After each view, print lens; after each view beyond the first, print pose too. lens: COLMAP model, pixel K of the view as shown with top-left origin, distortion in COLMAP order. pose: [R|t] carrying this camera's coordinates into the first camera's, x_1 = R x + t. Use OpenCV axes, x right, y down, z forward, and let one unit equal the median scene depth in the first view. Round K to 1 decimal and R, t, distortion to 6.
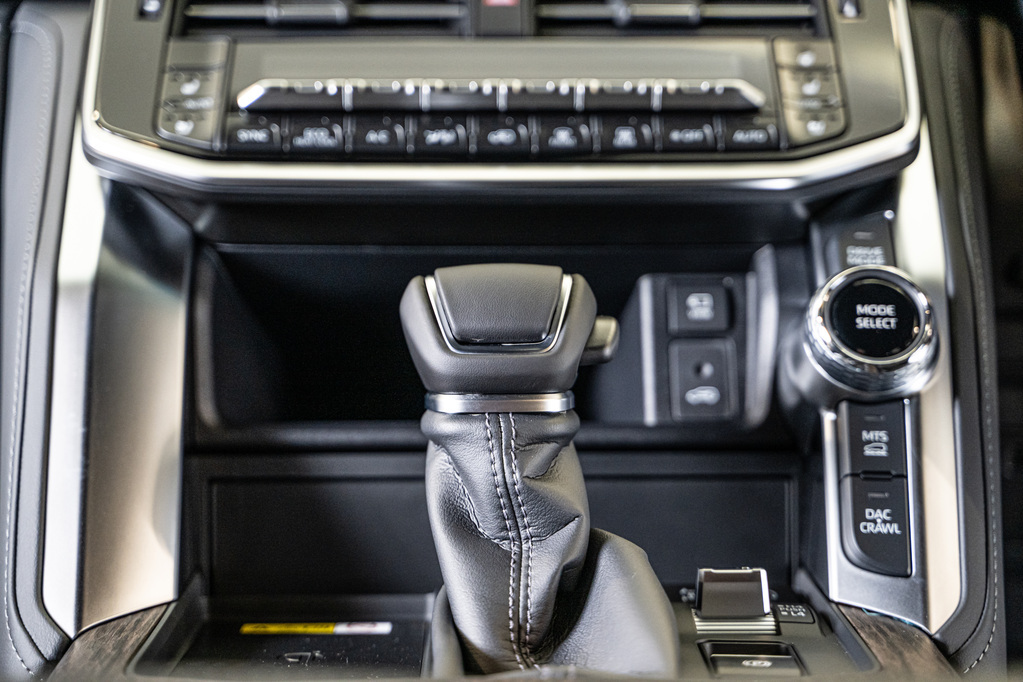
lens RADIAL K [[2247.5, 0, 511.5], [0, 2247.5, 341.0], [0, 0, 1]] dist [0.035612, -0.551406]
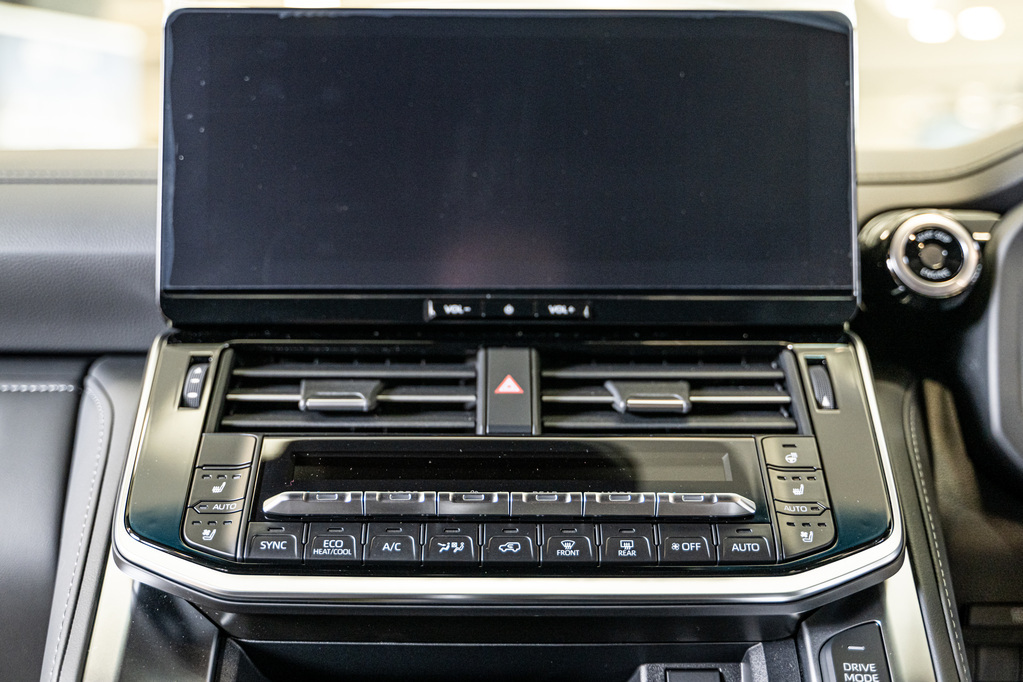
lens RADIAL K [[1320.8, 0, 511.5], [0, 1320.8, 341.0], [0, 0, 1]] dist [-0.031449, -0.059882]
pose [[0.999987, 0.004851, -0.001642, -0.003206], [-0.004892, 0.999649, -0.026021, -0.182009], [0.001515, 0.026029, 0.999660, 0.406131]]
